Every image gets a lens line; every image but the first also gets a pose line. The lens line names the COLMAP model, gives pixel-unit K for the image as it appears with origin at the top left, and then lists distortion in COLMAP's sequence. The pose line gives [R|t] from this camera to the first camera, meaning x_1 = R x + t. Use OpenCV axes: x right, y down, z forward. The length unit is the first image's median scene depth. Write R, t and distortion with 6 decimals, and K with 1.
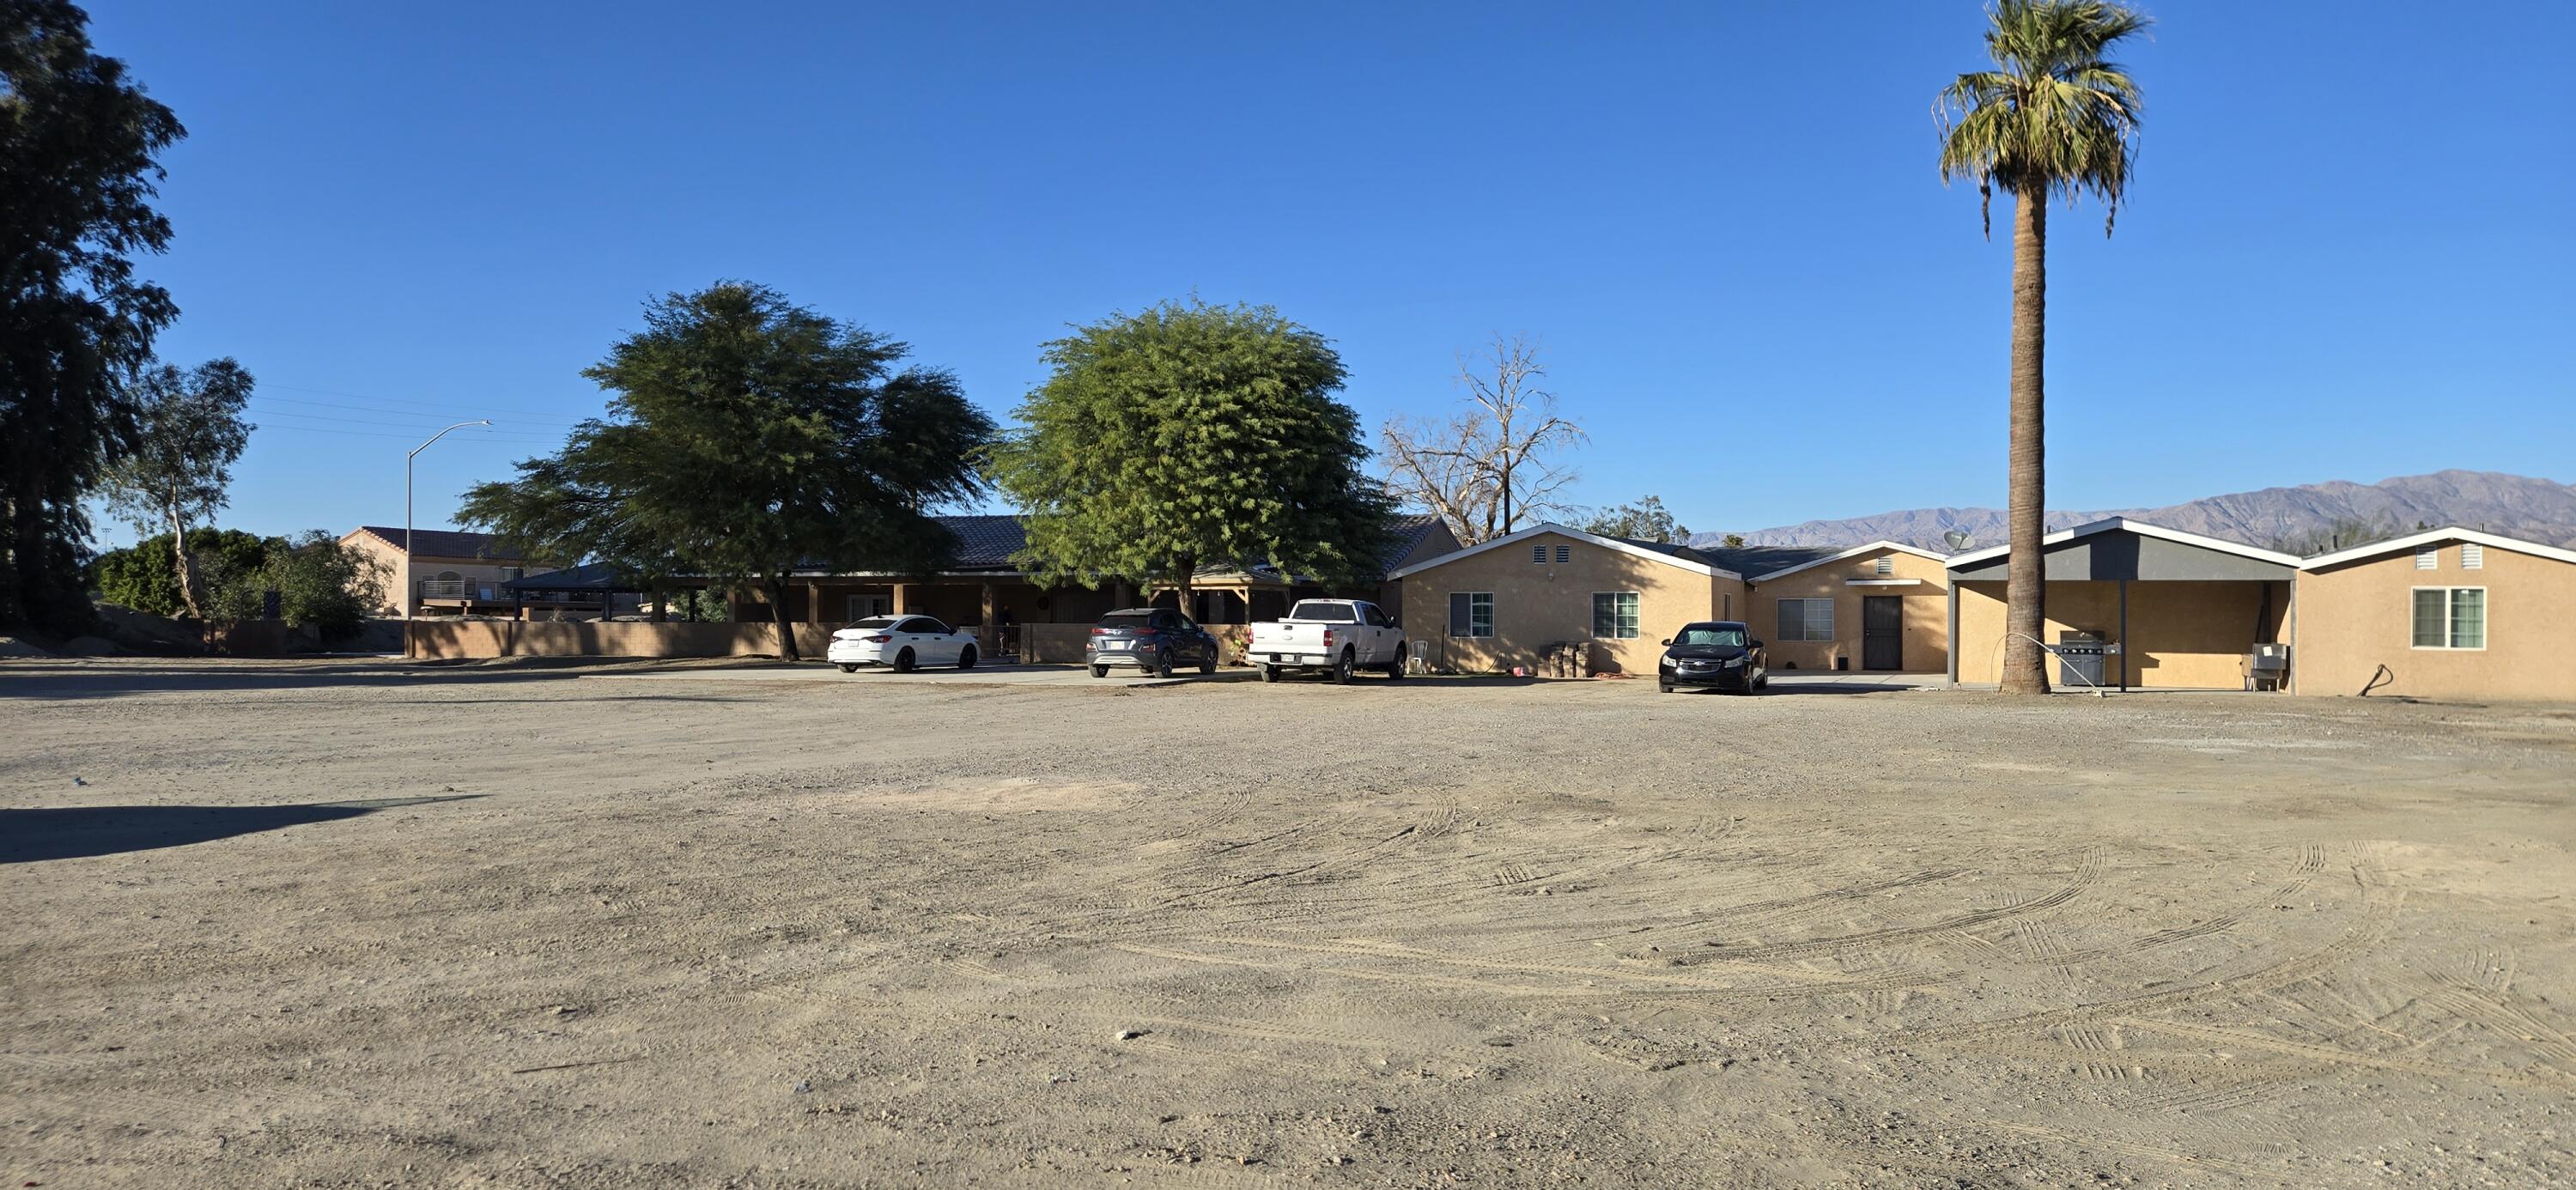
lens RADIAL K [[1375.1, 0, 1288.0], [0, 1375.1, 595.0], [0, 0, 1]] dist [-0.000904, -0.000156]
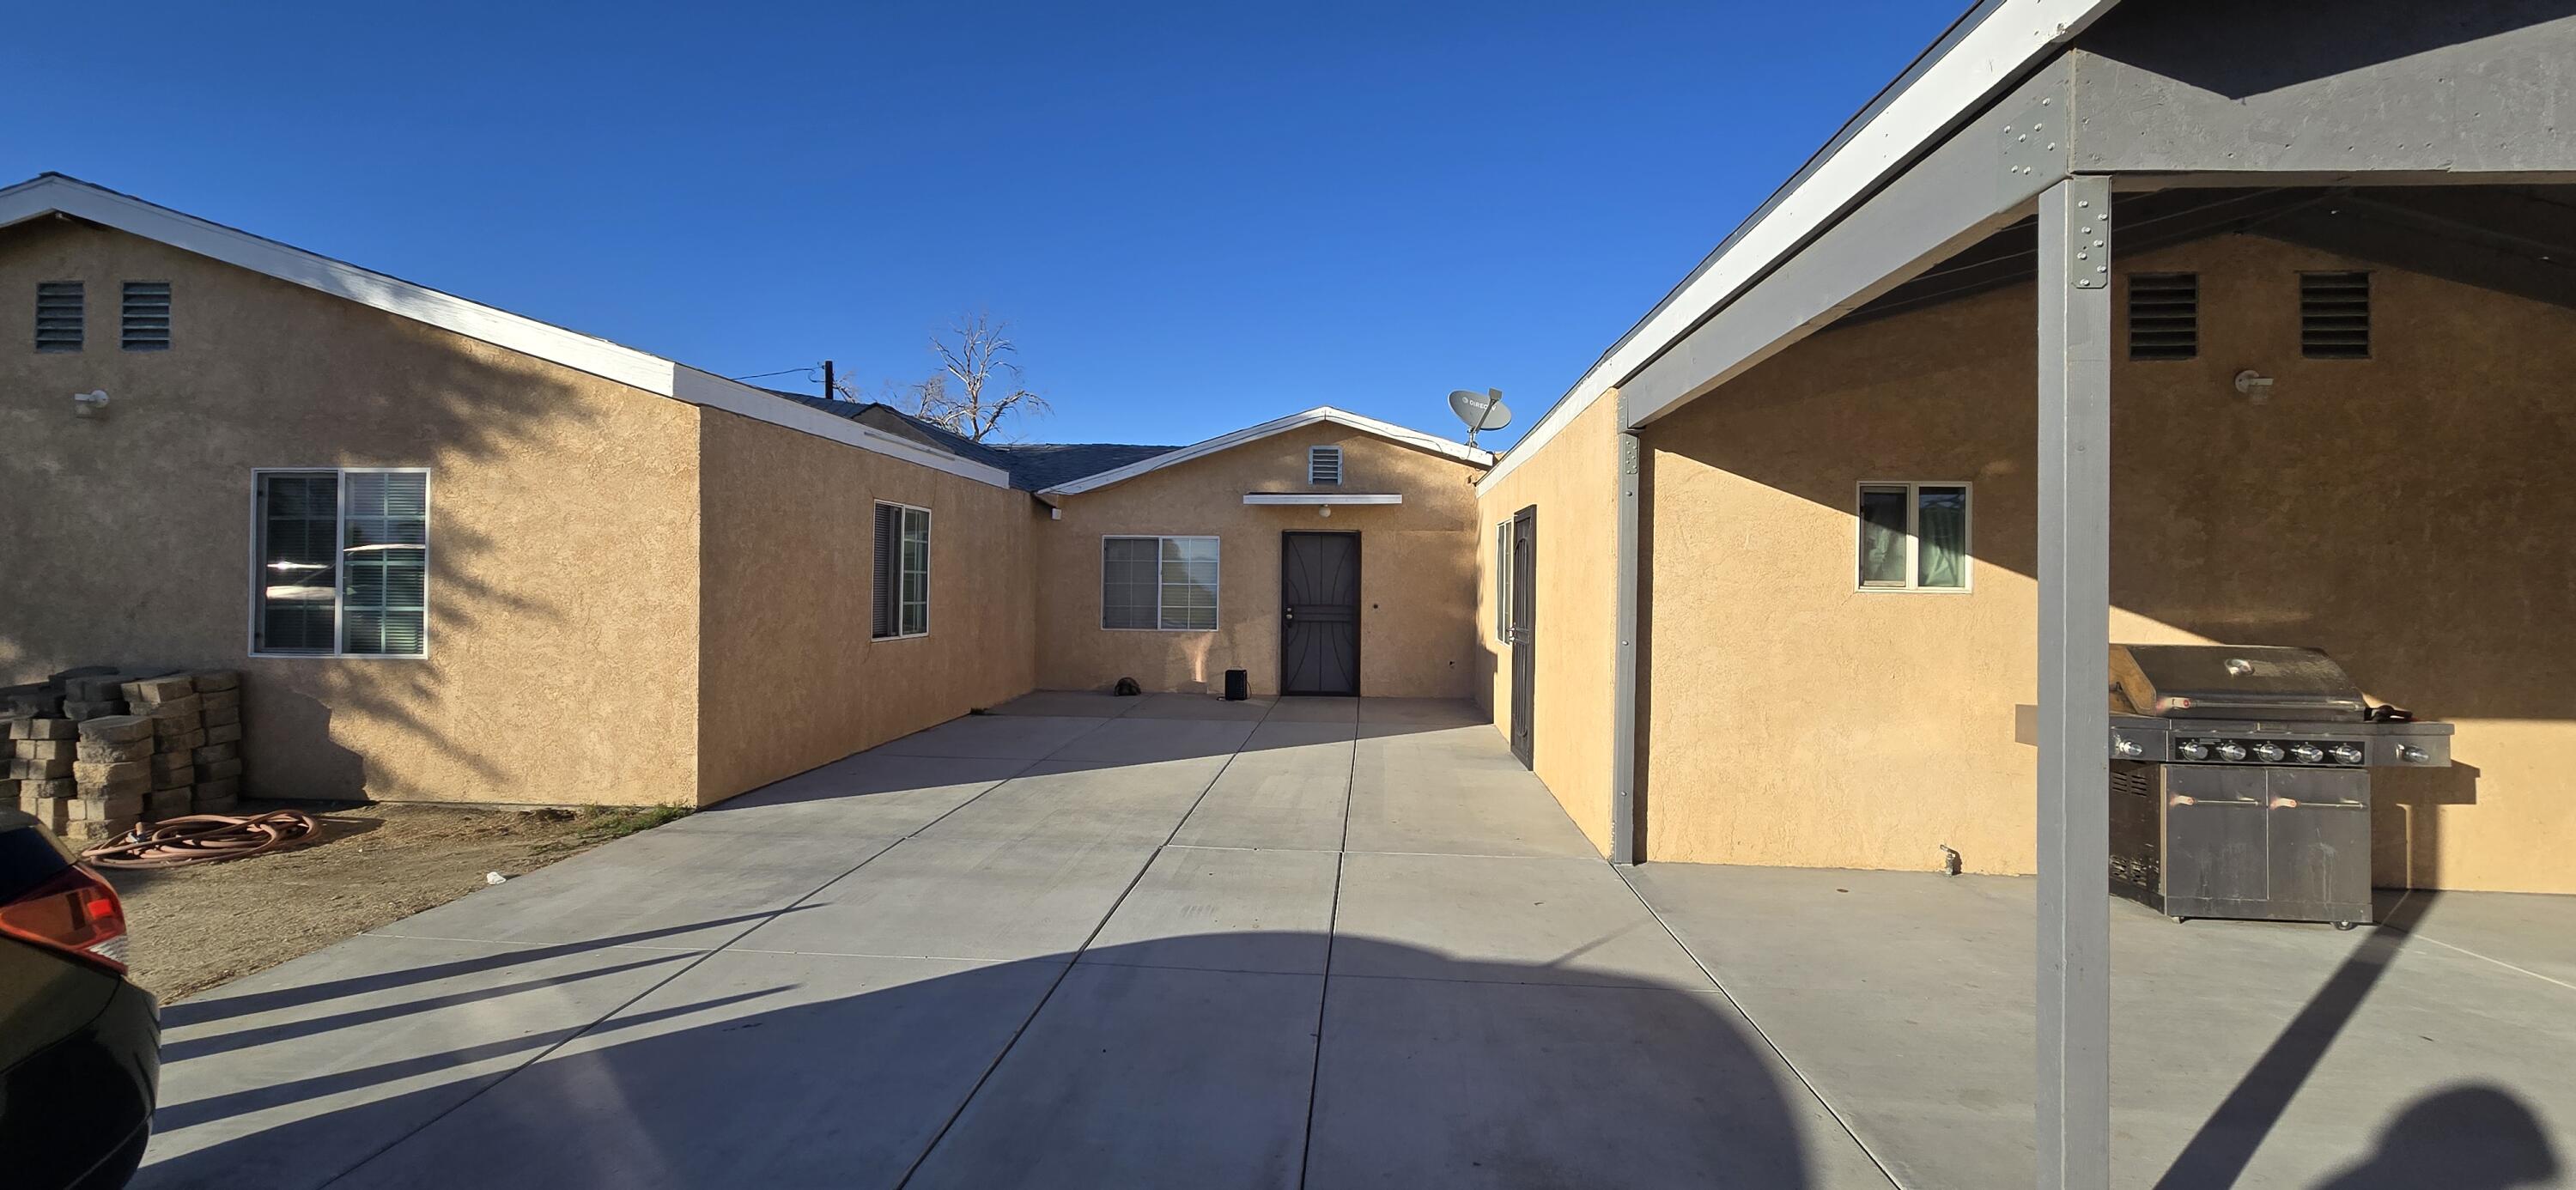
lens RADIAL K [[1051.1, 0, 1288.0], [0, 1051.1, 595.0], [0, 0, 1]] dist [0.000701, 0.000054]
pose [[0.923213, -0.003201, 0.384276, 0.298048], [-0.008834, 0.999524, 0.029548, 0.012122], [-0.384188, -0.030674, 0.922745, 0.705102]]
